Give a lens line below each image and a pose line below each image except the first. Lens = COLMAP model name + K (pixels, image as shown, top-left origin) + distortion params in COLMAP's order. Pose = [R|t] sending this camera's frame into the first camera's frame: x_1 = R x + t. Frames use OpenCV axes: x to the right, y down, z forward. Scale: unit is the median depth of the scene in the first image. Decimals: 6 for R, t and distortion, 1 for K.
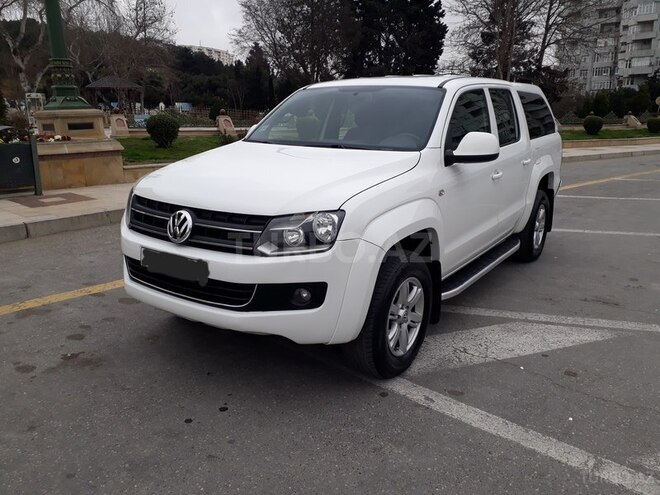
lens RADIAL K [[520.1, 0, 328.8], [0, 520.1, 243.9], [0, 0, 1]] dist [-0.000319, -0.002931]
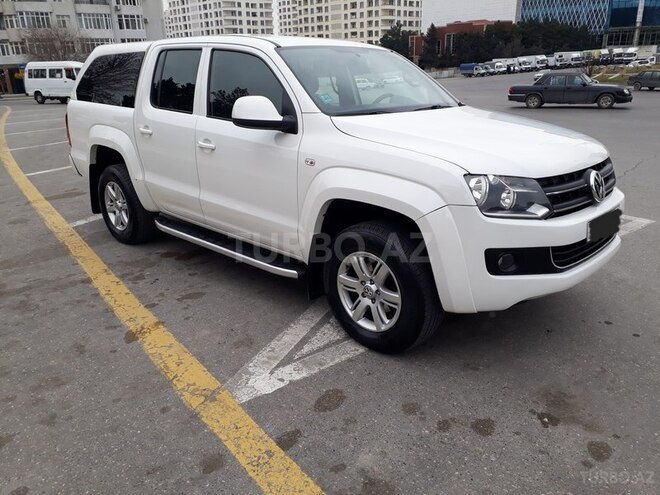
lens RADIAL K [[520.1, 0, 329.7], [0, 520.1, 247.3], [0, 0, 1]] dist [-0.000319, -0.002931]
pose [[0.170396, -0.322625, 0.931063, -1.167171], [0.243158, 0.929428, 0.277557, -0.293094], [-0.954903, 0.179100, 0.236820, 1.084339]]
